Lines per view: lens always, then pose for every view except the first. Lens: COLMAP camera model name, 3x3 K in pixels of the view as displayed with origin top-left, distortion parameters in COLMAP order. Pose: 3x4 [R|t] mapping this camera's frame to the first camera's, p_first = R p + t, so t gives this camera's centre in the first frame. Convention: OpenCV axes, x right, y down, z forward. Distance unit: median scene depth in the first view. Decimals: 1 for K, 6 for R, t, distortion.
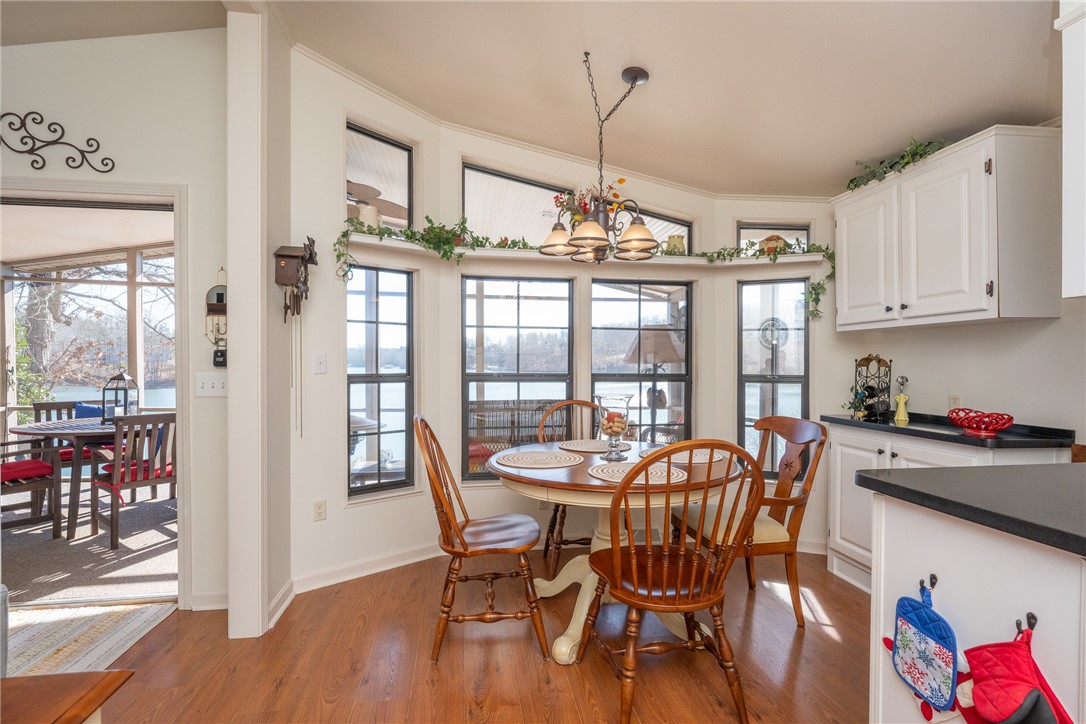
lens RADIAL K [[527.4, 0, 545.1], [0, 527.4, 359.9], [0, 0, 1]] dist [0.000443, 0.000108]
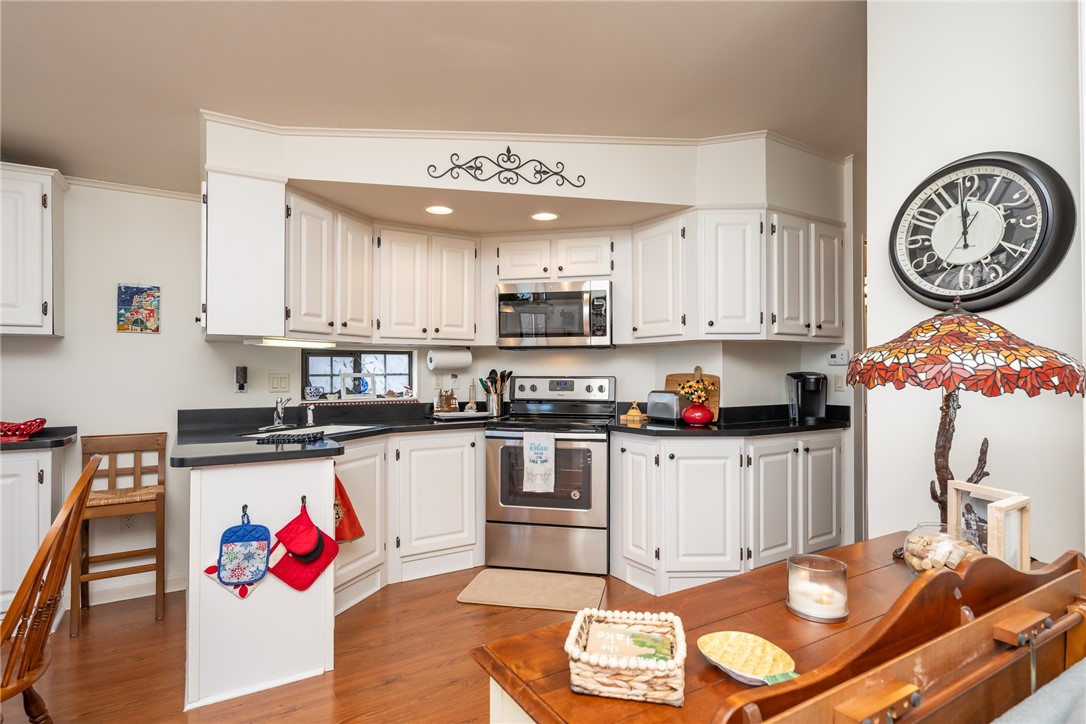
lens RADIAL K [[581.5, 0, 541.7], [0, 581.5, 366.1], [0, 0, 1]] dist [-0.000503, 0.000231]
pose [[-0.398134, 0.006003, 0.917308, -1.256702], [0.001681, 0.999982, -0.005814, -0.002019], [-0.917326, -0.000773, -0.398137, 0.883440]]
